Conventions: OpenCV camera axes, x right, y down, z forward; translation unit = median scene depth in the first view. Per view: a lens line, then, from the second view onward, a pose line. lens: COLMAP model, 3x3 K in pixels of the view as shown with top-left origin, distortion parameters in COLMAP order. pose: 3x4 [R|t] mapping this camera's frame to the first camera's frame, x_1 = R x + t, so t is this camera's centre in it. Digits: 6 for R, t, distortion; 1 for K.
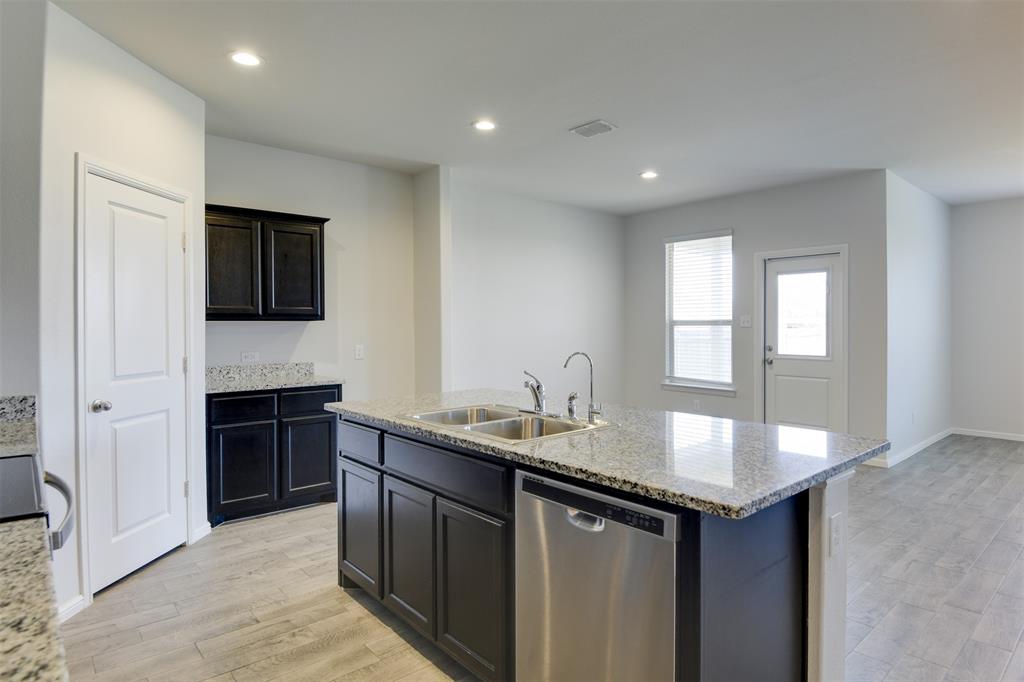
lens RADIAL K [[571.9, 0, 532.5], [0, 571.9, 326.6], [0, 0, 1]] dist [0.002537, -0.026287]
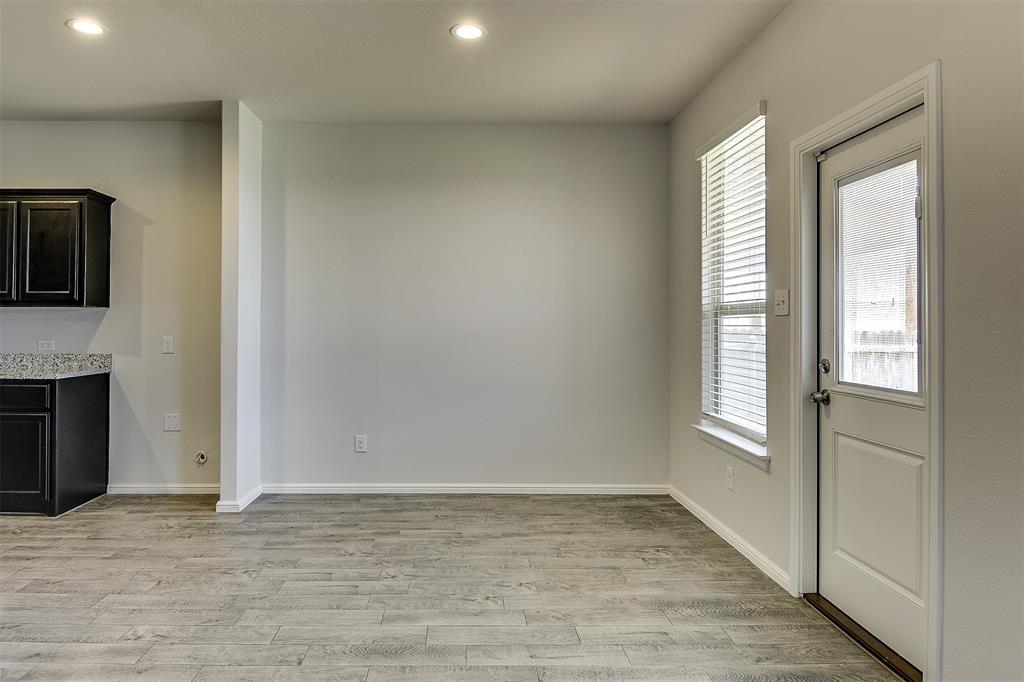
lens RADIAL K [[648.8, 0, 480.0], [0, 648.8, 317.2], [0, 0, 1]] dist [-0.022222, 0.000174]
pose [[0.748139, -0.002165, -0.663538, 0.994086], [-0.006832, 0.999917, -0.010965, 0.017719], [0.663507, 0.012736, 0.748062, 0.899707]]
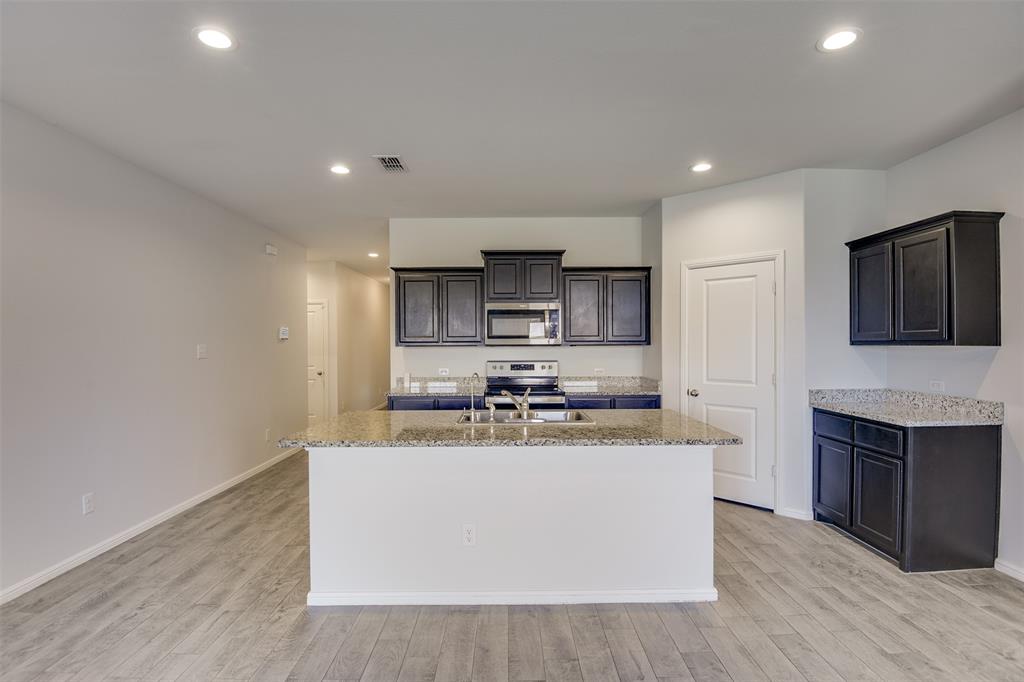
lens RADIAL K [[485.9, 0, 512.0], [0, 485.9, 341.0], [0, 0, 1]] dist [-0.003481, -0.021143]
pose [[-0.665091, 0.003082, -0.746756, 0.674572], [0.005562, 0.999984, -0.000827, -0.026630], [0.746742, -0.004704, -0.665098, 1.325058]]
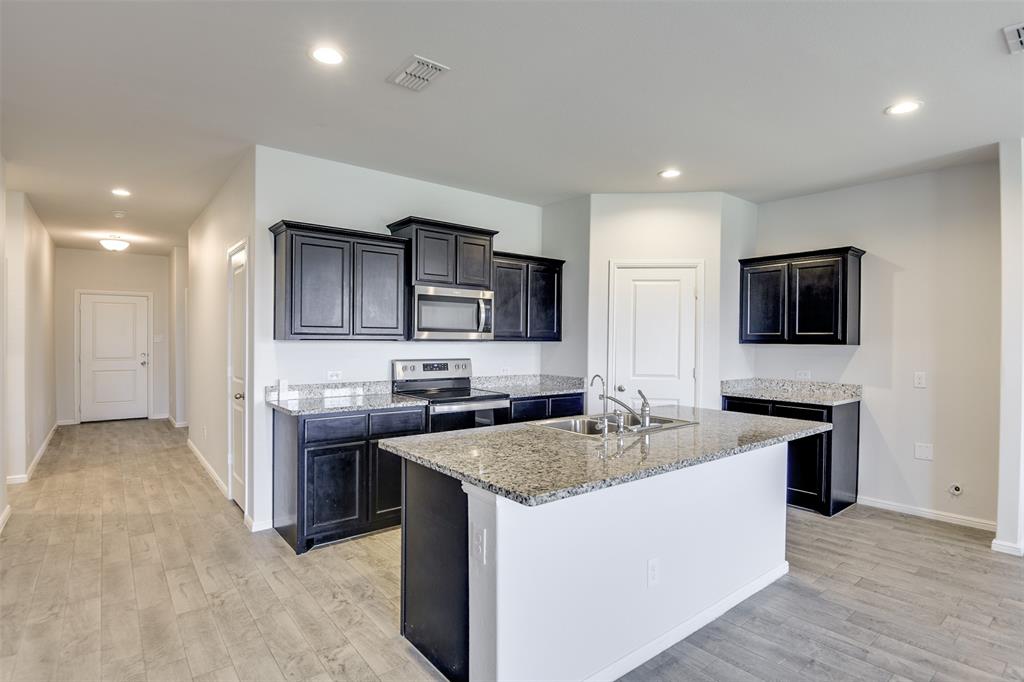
lens RADIAL K [[522.3, 0, 512.0], [0, 522.3, 341.0], [0, 0, 1]] dist [0.000525, -0.020529]
pose [[-0.060020, 0.006773, -0.998174, 0.838244], [-0.011156, 0.999910, 0.007455, -0.024284], [0.998135, 0.011583, -0.059939, 0.602889]]
